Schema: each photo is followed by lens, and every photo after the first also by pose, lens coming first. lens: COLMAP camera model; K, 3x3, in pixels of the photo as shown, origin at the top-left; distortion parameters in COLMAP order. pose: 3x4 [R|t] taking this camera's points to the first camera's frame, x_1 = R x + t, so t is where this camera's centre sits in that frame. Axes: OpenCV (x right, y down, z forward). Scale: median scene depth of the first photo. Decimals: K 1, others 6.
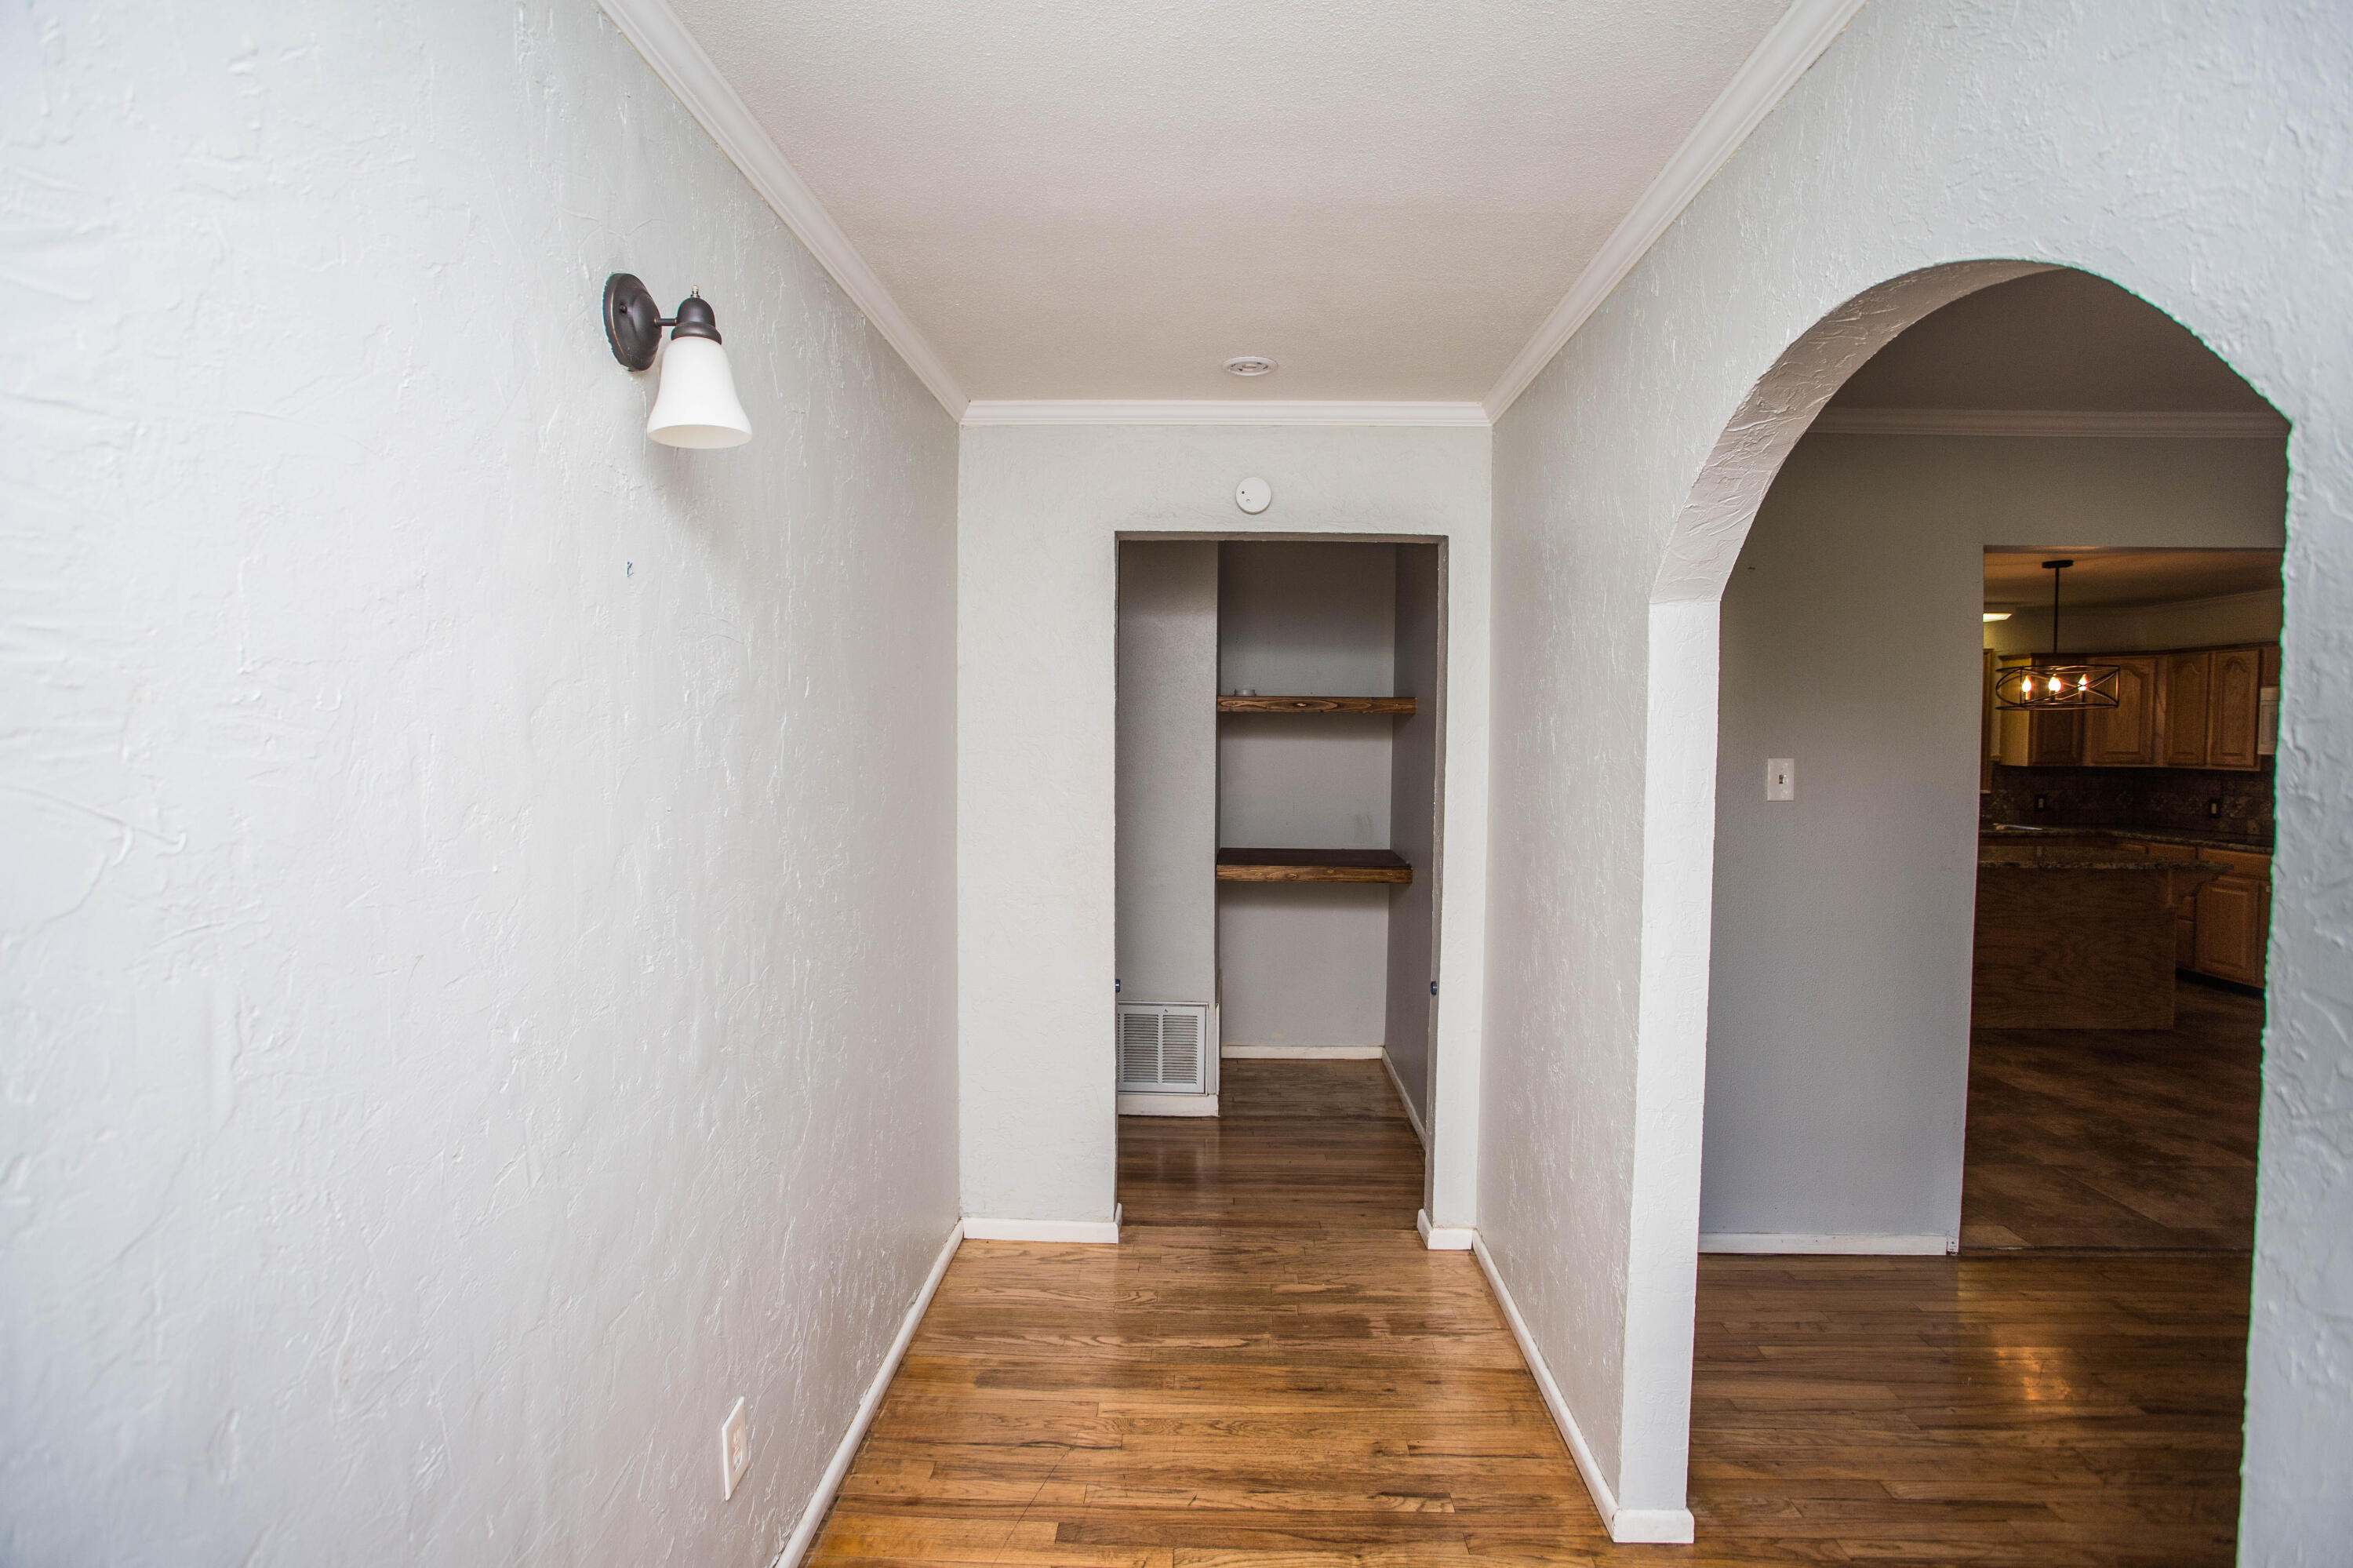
lens RADIAL K [[1137.3, 0, 1185.4], [0, 1137.3, 773.8], [0, 0, 1]] dist [-0.058901, 0.019684]
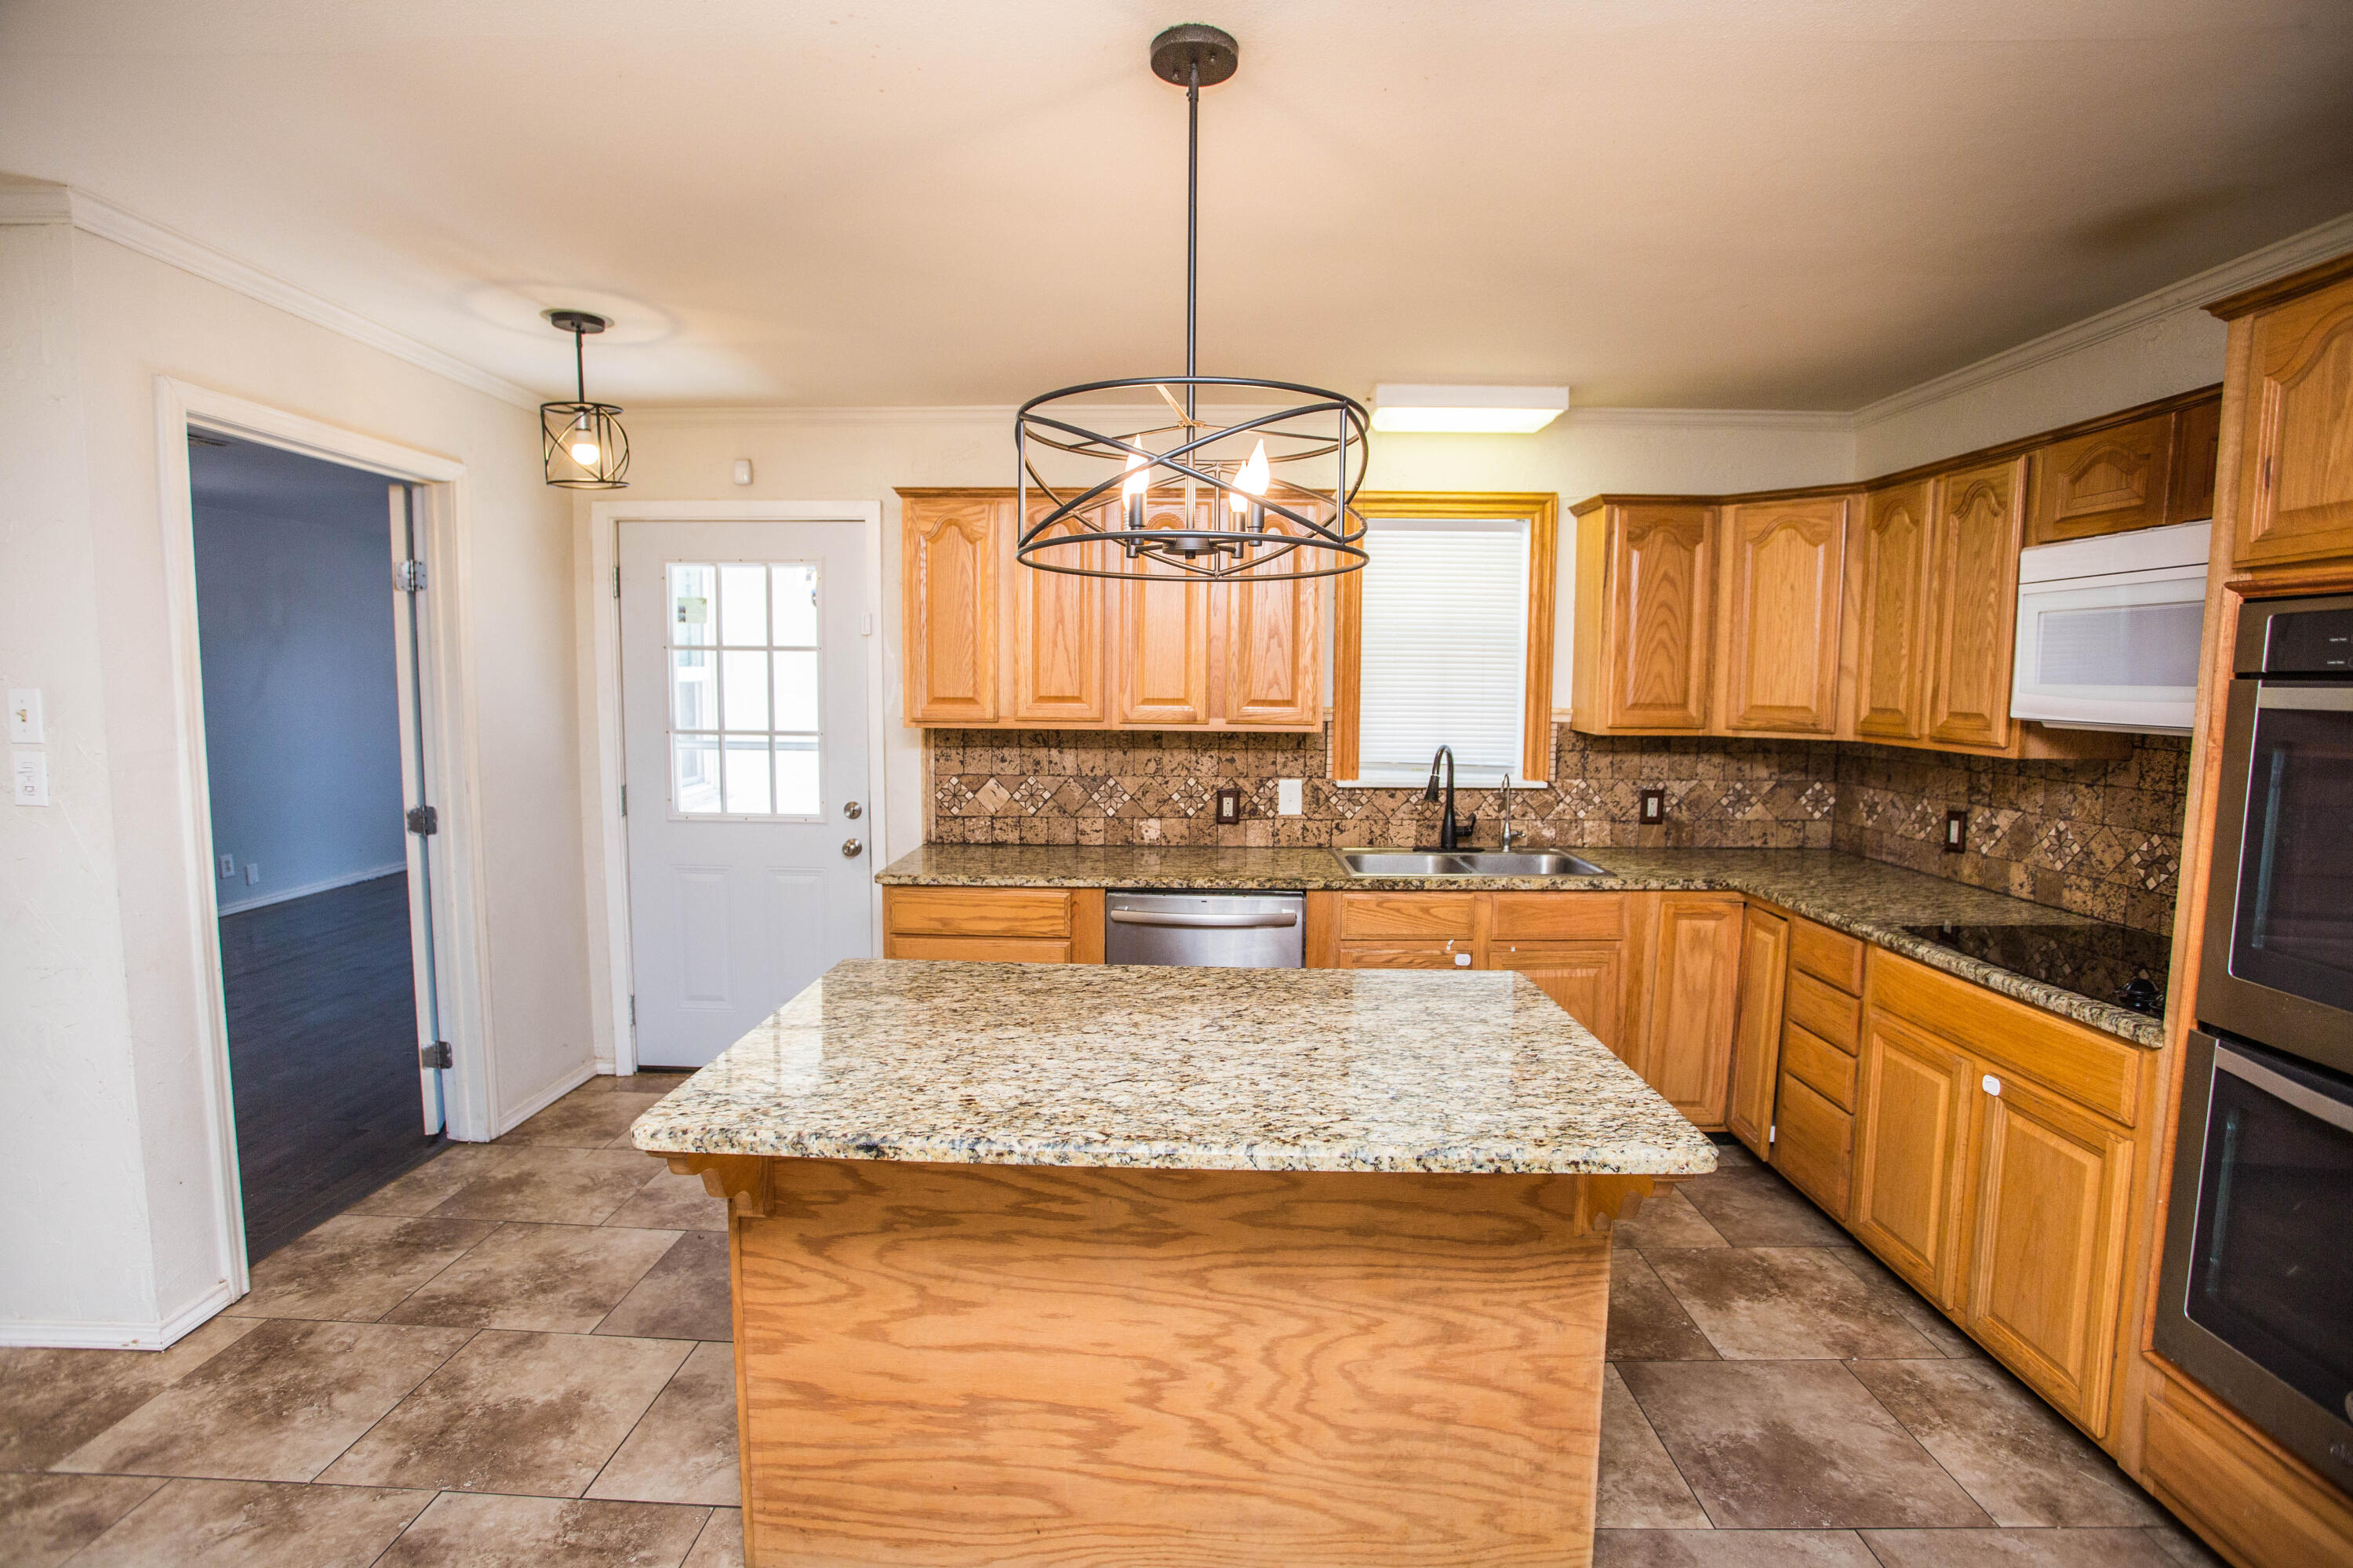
lens RADIAL K [[1137.3, 0, 1173.7], [0, 1137.3, 777.0], [0, 0, 1]] dist [-0.058901, 0.019684]
pose [[0.999865, -0.003414, 0.016096, 0.774493], [0.002604, 0.998742, 0.050068, -0.019142], [-0.016247, -0.050019, 0.998616, 0.696032]]
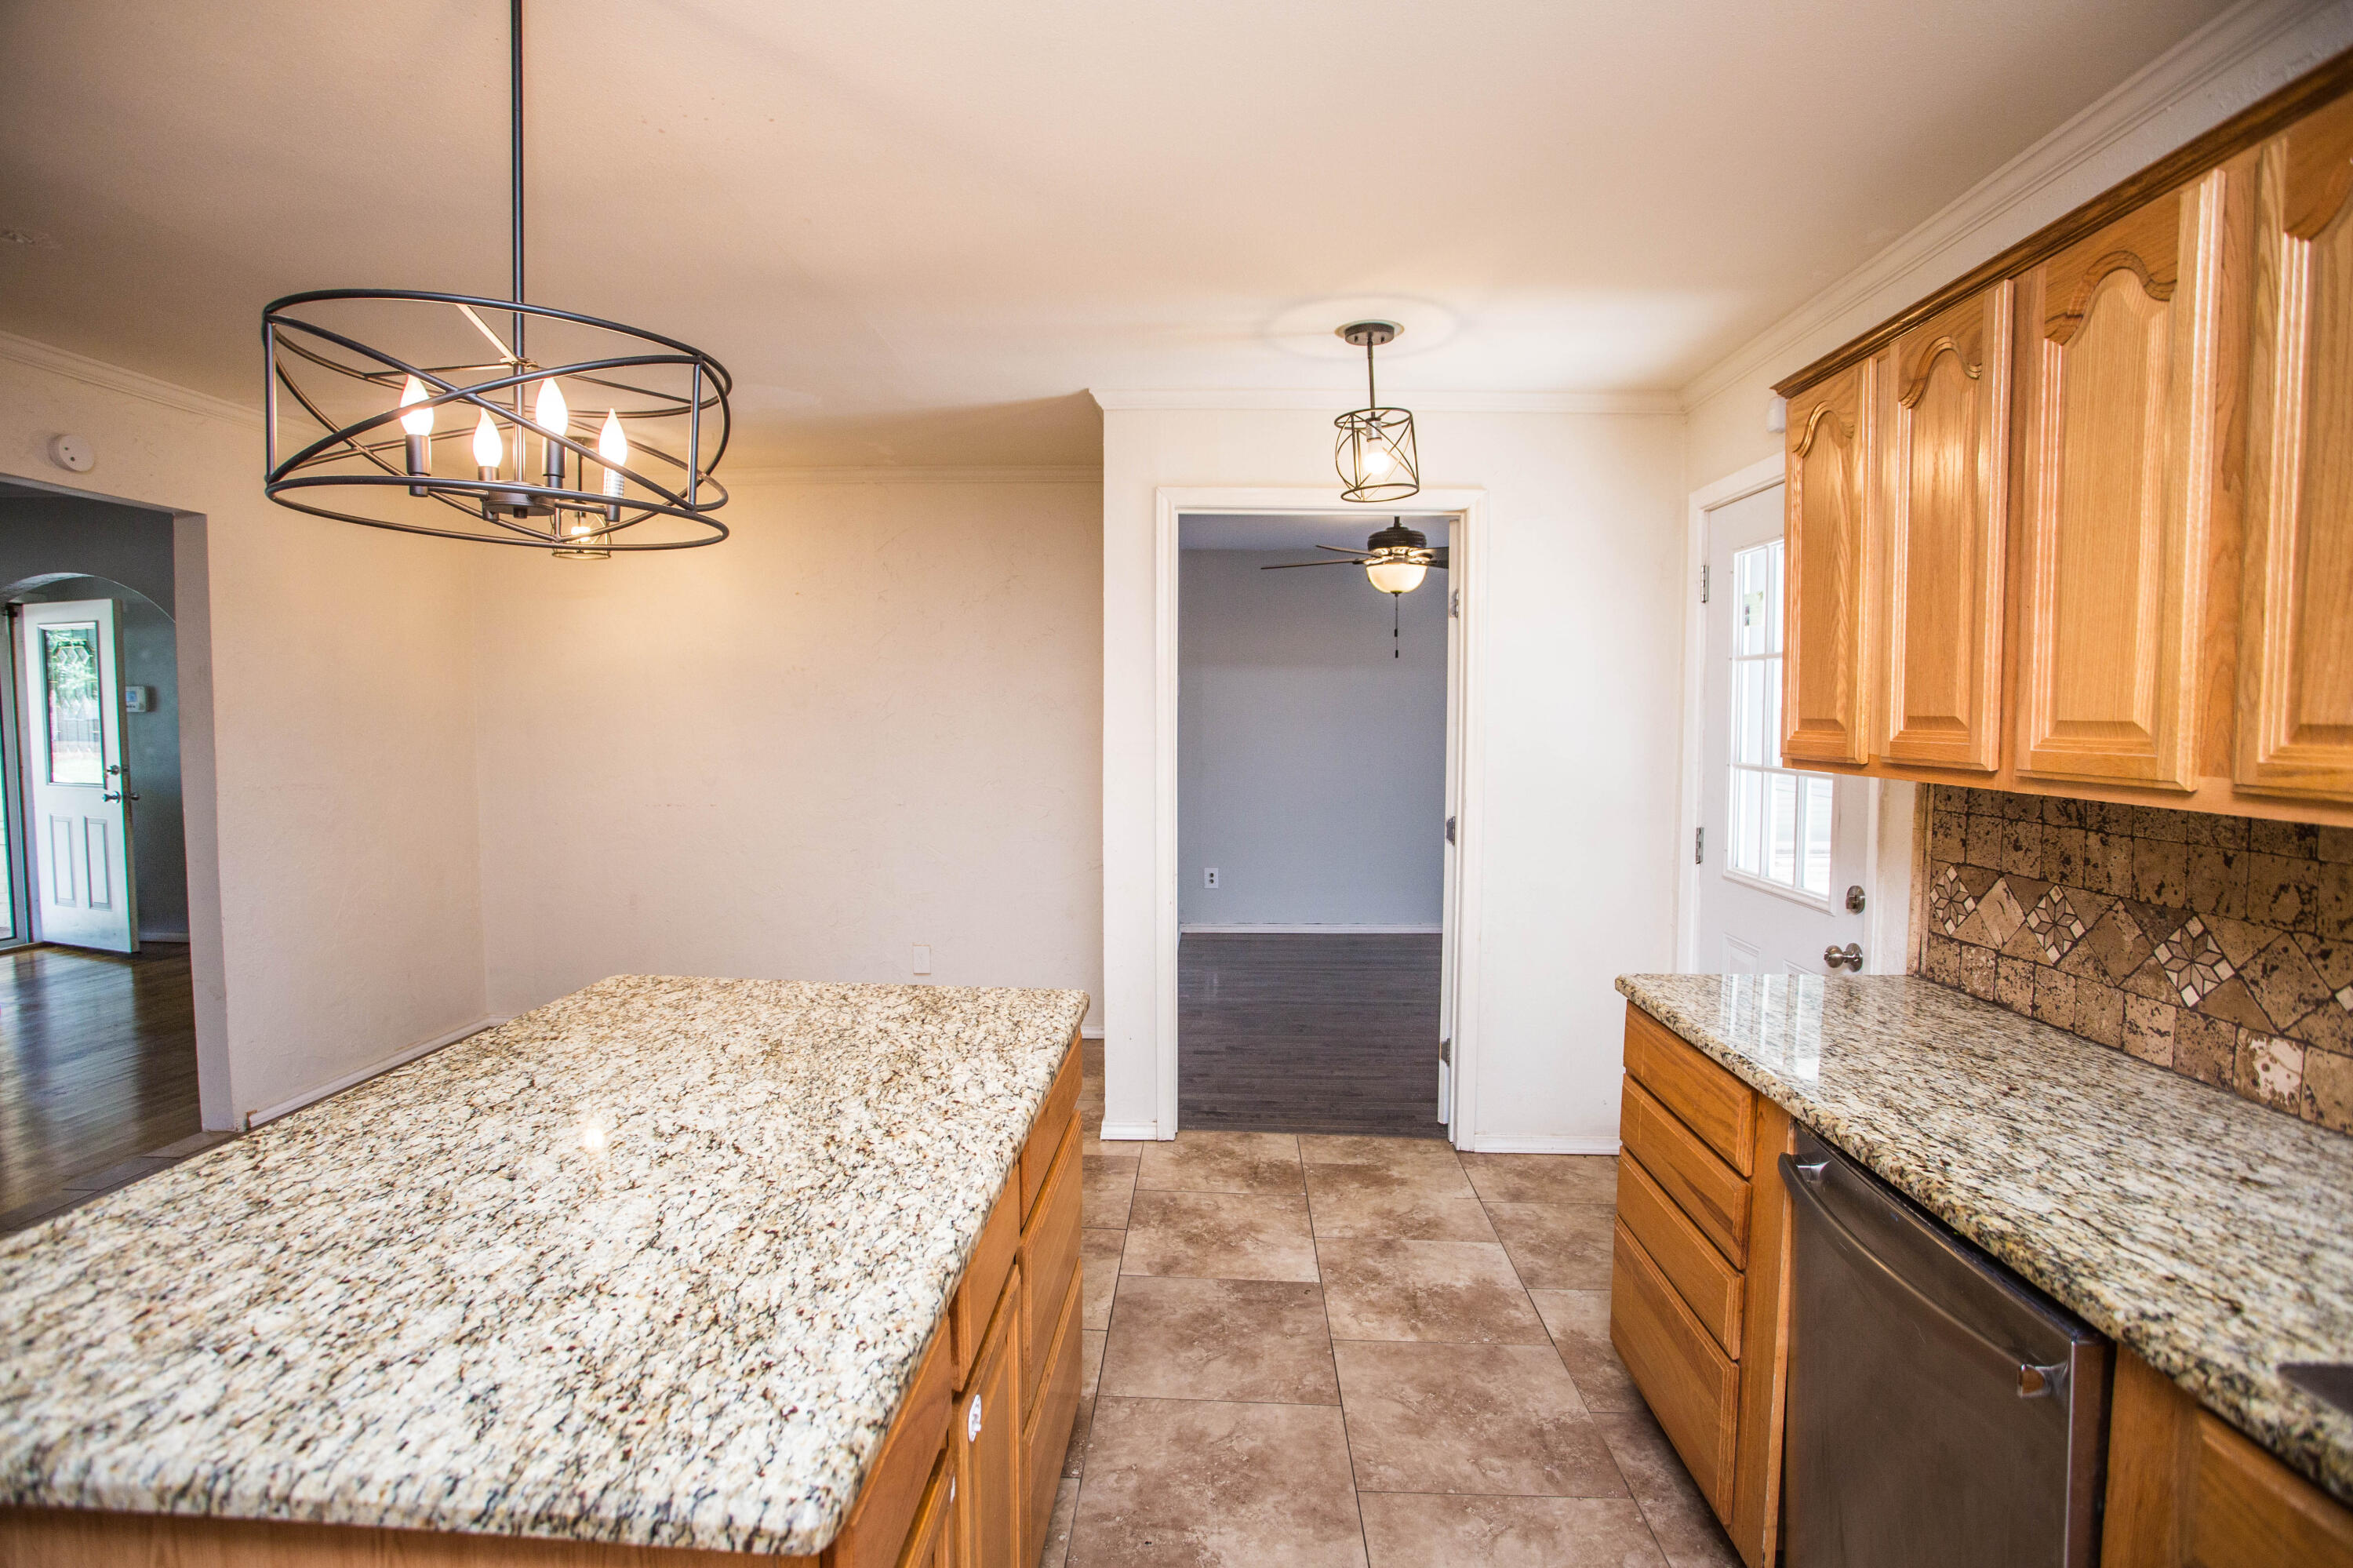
lens RADIAL K [[1137.3, 0, 1173.0], [0, 1137.3, 774.2], [0, 0, 1]] dist [-0.058901, 0.019684]
pose [[-0.011228, 0.043673, -0.998983, 1.032456], [-0.045459, 0.997991, 0.044140, -0.020352], [0.998903, 0.045909, -0.009220, 1.141817]]
